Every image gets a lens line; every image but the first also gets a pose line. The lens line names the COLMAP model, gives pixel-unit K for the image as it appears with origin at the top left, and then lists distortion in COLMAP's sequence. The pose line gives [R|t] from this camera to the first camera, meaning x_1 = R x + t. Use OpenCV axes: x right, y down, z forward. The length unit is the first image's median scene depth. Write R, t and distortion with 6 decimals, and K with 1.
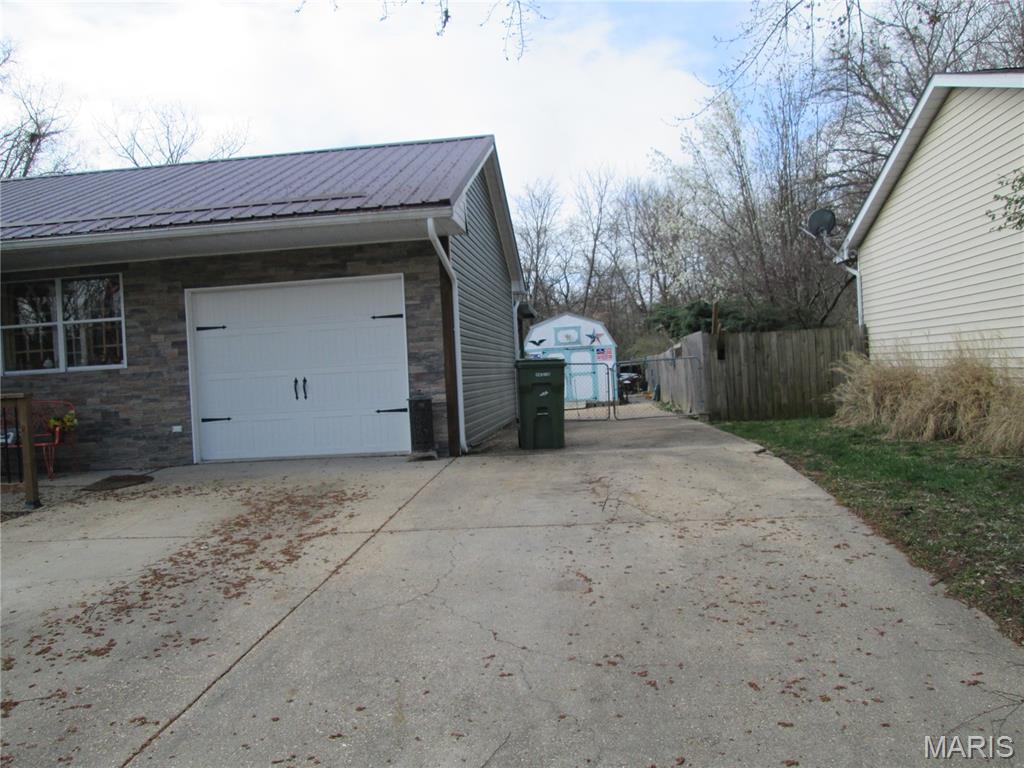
lens RADIAL K [[839.4, 0, 512.0], [0, 839.4, 383.8], [0, 0, 1]] dist [-0.055947, 0.022173]
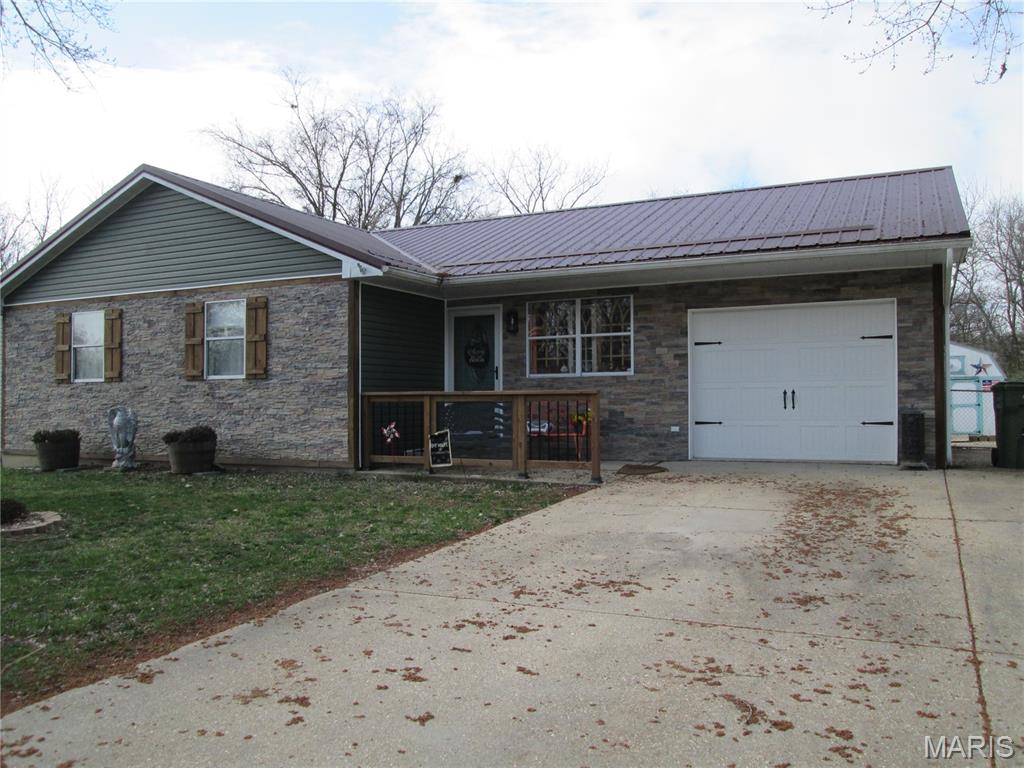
lens RADIAL K [[839.4, 0, 511.7], [0, 839.4, 386.6], [0, 0, 1]] dist [-0.055947, 0.022173]
pose [[0.935678, 0.041779, -0.350372, -0.208306], [-0.050974, 0.998554, -0.017058, 0.026693], [0.349153, 0.033821, 0.936455, -0.179085]]
